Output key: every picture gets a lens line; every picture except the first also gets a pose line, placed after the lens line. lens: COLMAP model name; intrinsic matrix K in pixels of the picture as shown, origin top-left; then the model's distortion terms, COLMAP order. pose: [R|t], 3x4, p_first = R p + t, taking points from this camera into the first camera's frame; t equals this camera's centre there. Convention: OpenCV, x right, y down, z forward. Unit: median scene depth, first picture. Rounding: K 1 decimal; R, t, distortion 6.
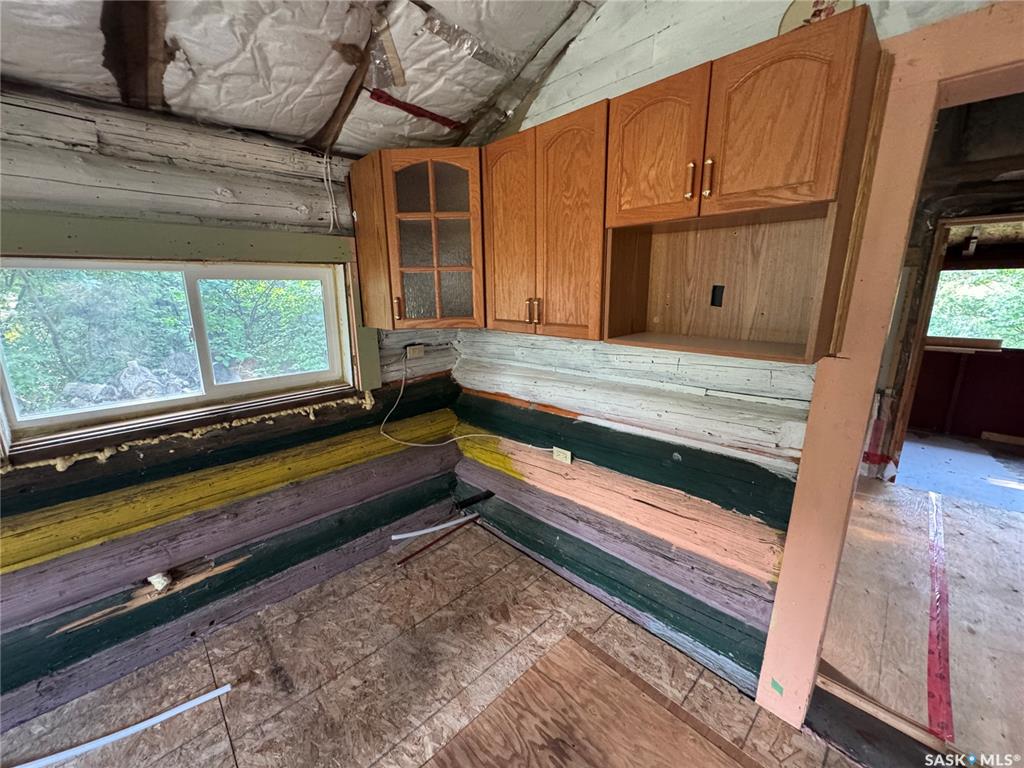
lens RADIAL K [[409.7, 0, 507.2], [0, 409.7, 383.9], [0, 0, 1]] dist [-0.001930, 0.000018]
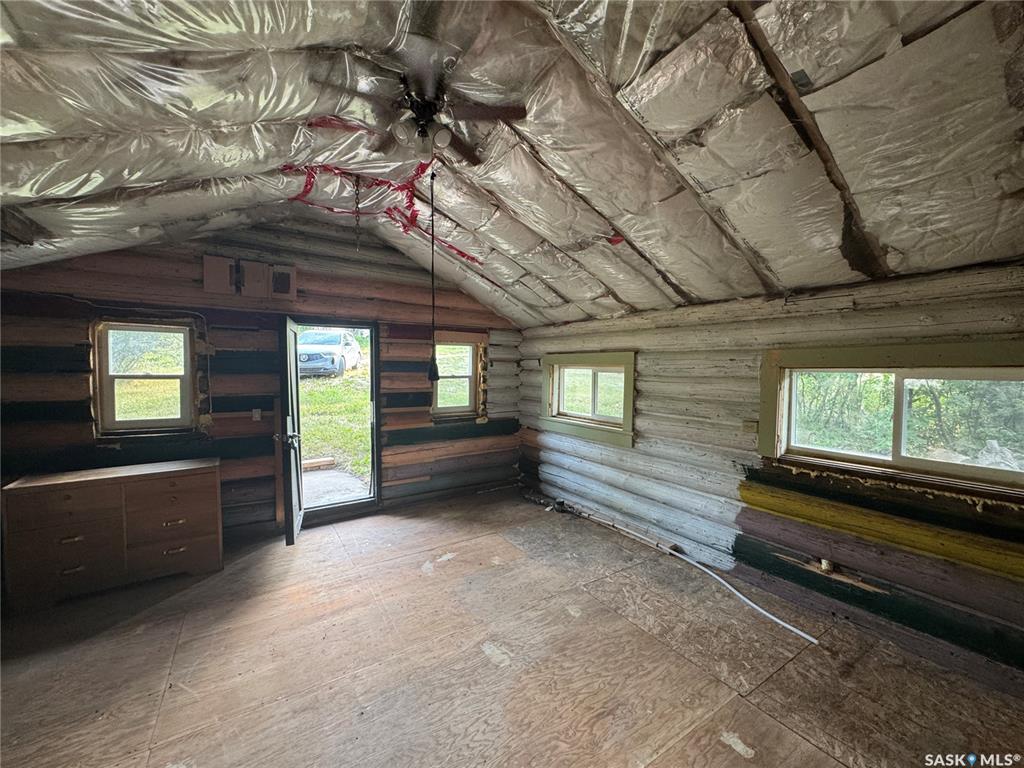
lens RADIAL K [[409.7, 0, 508.5], [0, 409.7, 382.1], [0, 0, 1]] dist [-0.001930, 0.000018]
pose [[-0.197848, 0.050143, -0.978949, 0.888292], [-0.214355, 0.972306, 0.093124, -0.085243], [0.956508, 0.228267, -0.181620, -0.039492]]
